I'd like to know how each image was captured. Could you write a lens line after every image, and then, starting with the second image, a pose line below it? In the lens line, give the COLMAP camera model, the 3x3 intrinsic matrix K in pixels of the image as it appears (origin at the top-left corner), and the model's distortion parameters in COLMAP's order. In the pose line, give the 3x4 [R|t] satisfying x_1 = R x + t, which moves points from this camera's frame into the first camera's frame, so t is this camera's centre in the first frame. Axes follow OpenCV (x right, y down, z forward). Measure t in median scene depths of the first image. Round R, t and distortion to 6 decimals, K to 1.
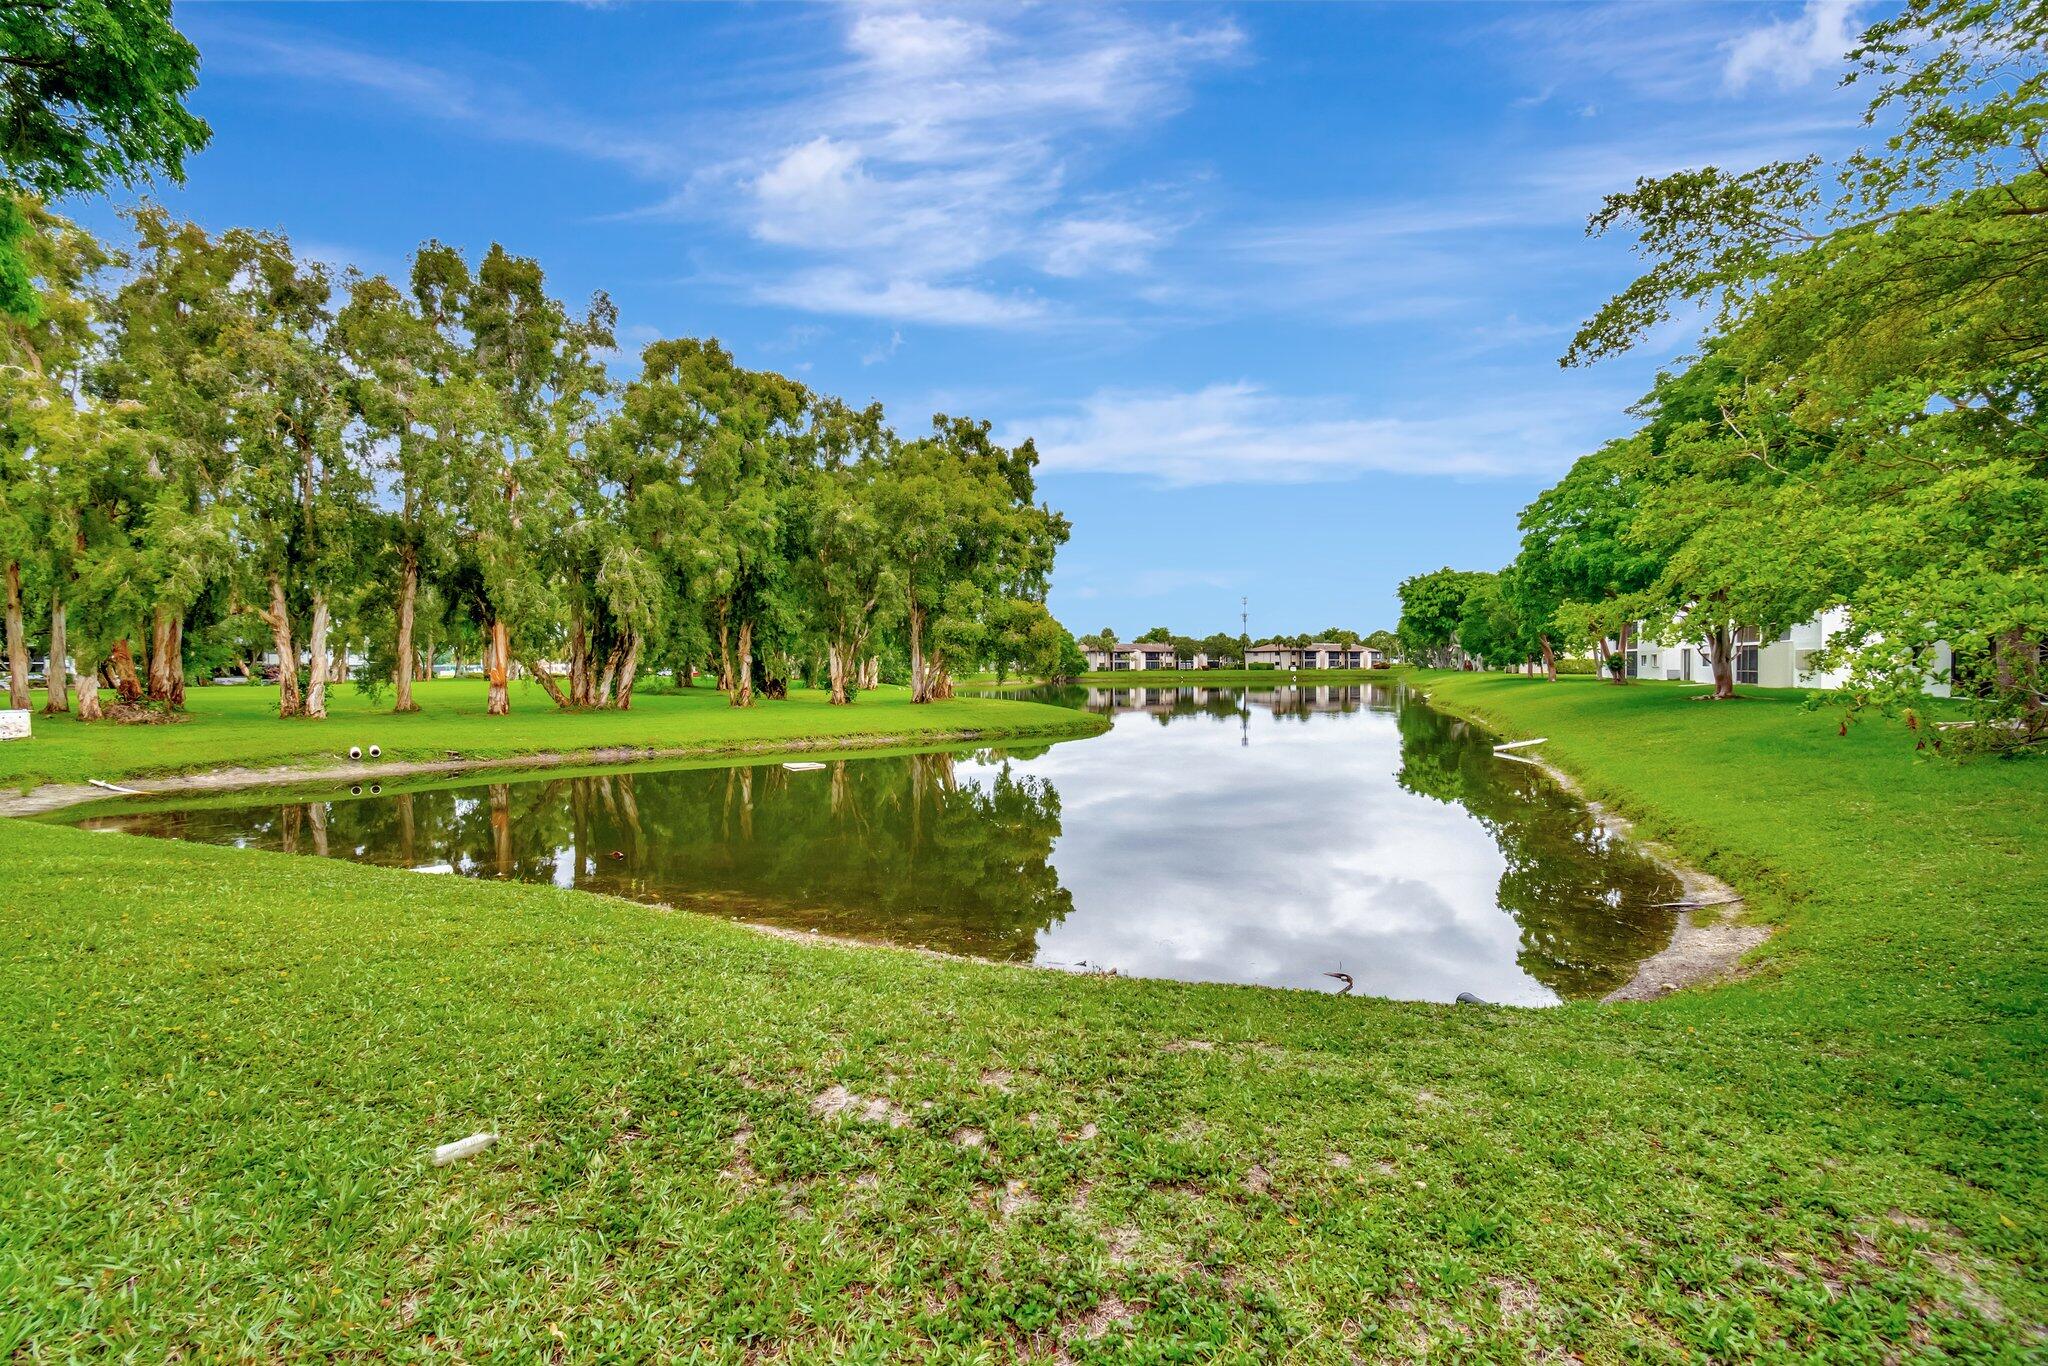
lens RADIAL K [[941.5, 0, 1037.0], [0, 941.5, 678.7], [0, 0, 1]] dist [0.001074, 0.000000]
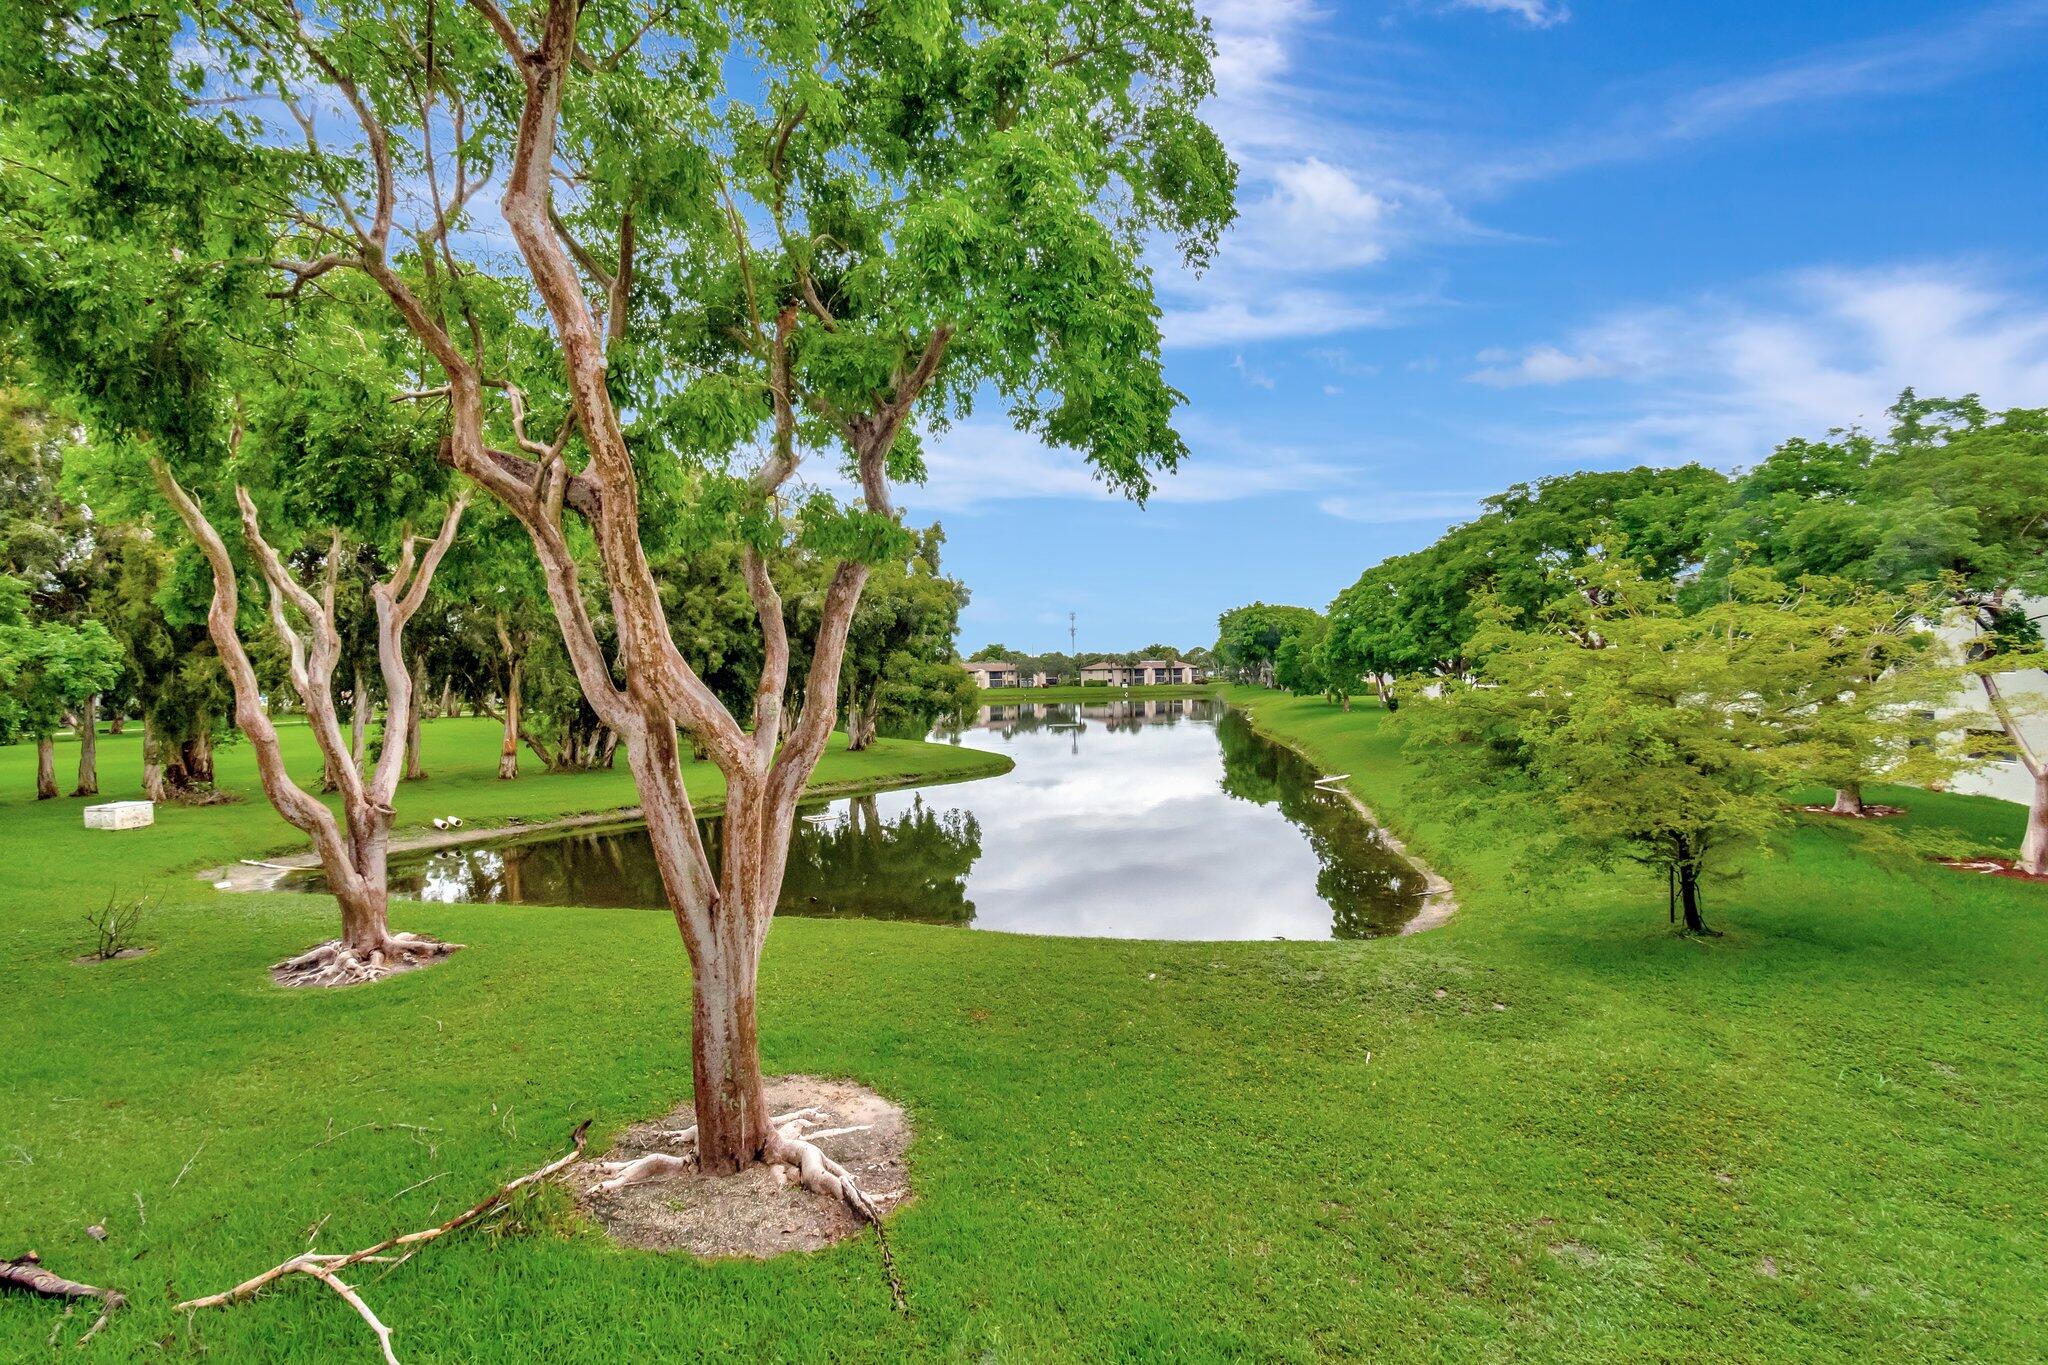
lens RADIAL K [[926.3, 0, 1039.0], [0, 926.3, 678.9], [0, 0, 1]] dist [0.000448, -0.000844]
pose [[0.982730, -0.015290, 0.184413, -0.125383], [0.017142, 0.999817, -0.008449, -0.055949], [-0.184250, 0.011464, 0.982813, -0.206295]]
